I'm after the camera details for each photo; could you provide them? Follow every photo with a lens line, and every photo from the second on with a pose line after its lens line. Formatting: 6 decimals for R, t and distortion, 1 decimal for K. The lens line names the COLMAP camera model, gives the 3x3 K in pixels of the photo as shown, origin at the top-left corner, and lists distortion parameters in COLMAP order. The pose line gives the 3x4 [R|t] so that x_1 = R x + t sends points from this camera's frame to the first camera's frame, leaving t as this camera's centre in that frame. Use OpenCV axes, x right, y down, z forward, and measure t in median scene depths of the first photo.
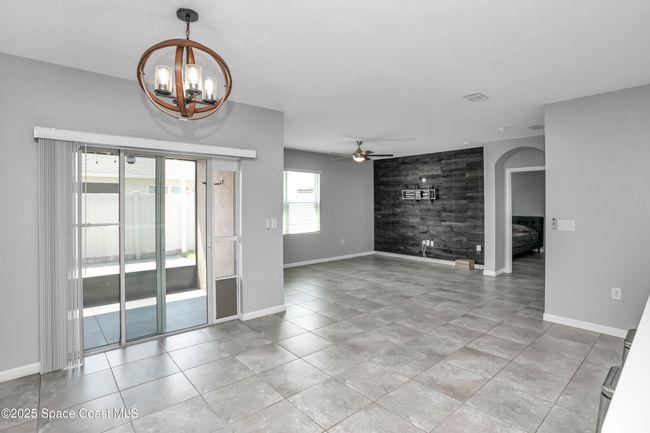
lens RADIAL K [[333.3, 0, 324.4], [0, 333.3, 198.1], [0, 0, 1]] dist [-0.042123, 0.012033]
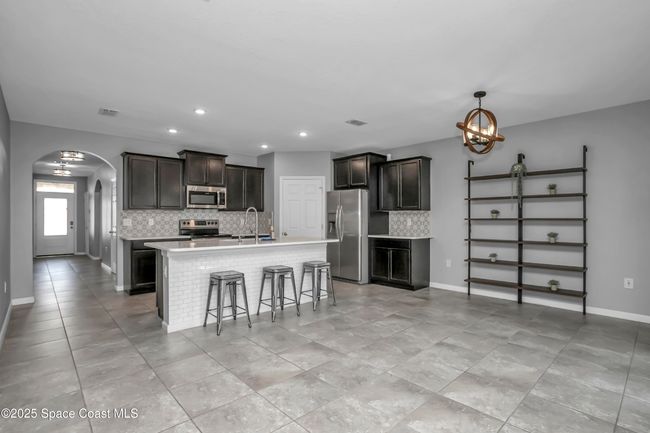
lens RADIAL K [[333.3, 0, 323.1], [0, 333.3, 218.6], [0, 0, 1]] dist [-0.042123, 0.012033]
pose [[-0.999338, 0.001005, -0.036379, 0.138882], [0.001480, 0.999914, -0.013034, 0.038023], [0.036363, -0.013080, -0.999253, 0.774901]]
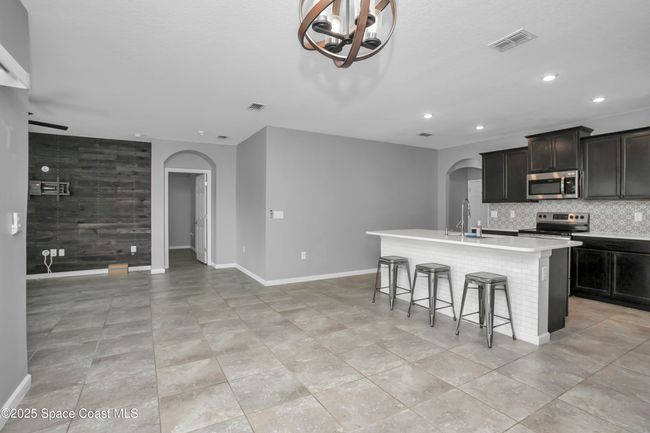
lens RADIAL K [[333.3, 0, 341.9], [0, 333.3, 210.5], [0, 0, 1]] dist [-0.042123, 0.012033]
pose [[0.173562, -0.004533, 0.984813, -0.335482], [-0.014655, 0.999867, 0.007185, 0.026602], [-0.984714, -0.015679, 0.173472, 0.249435]]
